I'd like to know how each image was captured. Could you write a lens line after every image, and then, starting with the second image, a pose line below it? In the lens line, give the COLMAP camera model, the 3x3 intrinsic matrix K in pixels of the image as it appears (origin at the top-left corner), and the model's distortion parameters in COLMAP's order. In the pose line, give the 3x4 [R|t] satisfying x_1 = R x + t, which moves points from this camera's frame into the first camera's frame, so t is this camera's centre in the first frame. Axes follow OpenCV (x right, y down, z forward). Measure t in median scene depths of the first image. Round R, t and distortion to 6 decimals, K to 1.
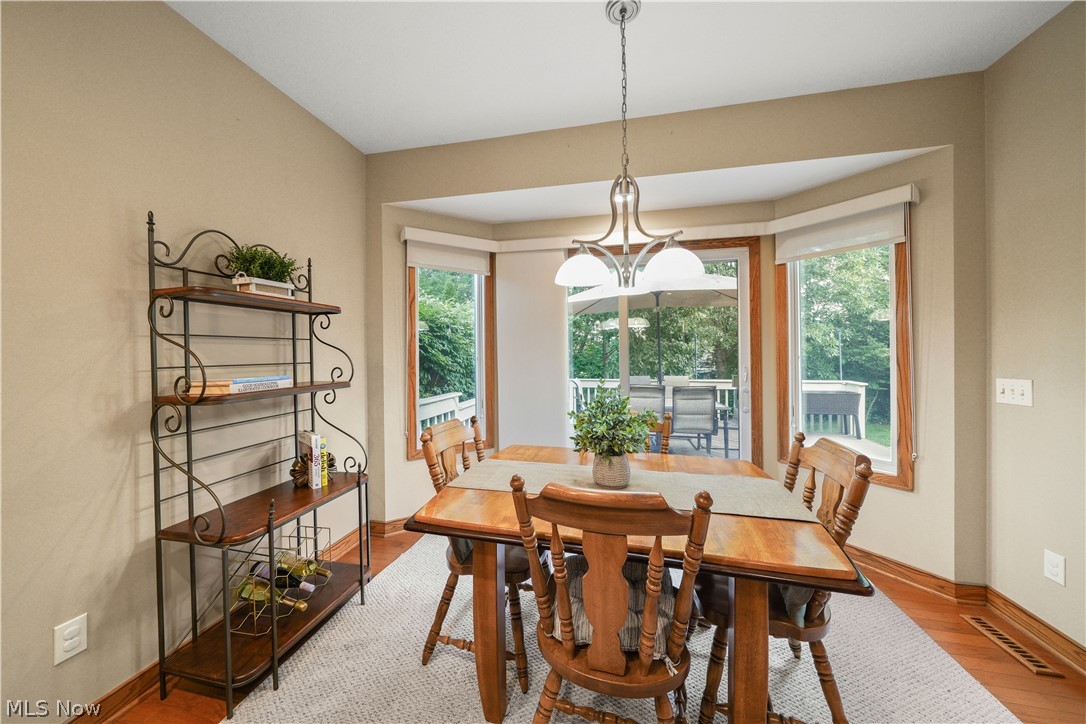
lens RADIAL K [[382.3, 0, 533.1], [0, 382.3, 347.3], [0, 0, 1]] dist [-0.000348, 0.000095]
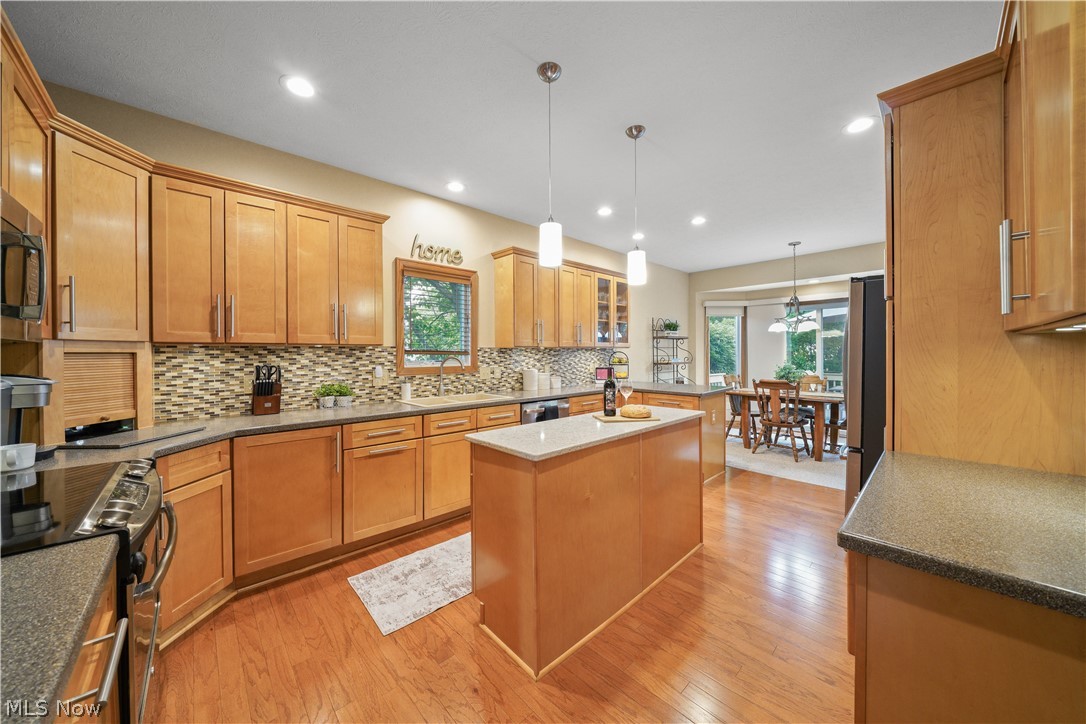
lens RADIAL K [[378.6, 0, 537.4], [0, 378.6, 357.0], [0, 0, 1]] dist [-0.000847, -0.000032]
pose [[0.830997, 0.011678, -0.556154, 0.156529], [0.003154, 0.999665, 0.025703, -0.026739], [0.556268, -0.023113, 0.830682, -2.051371]]
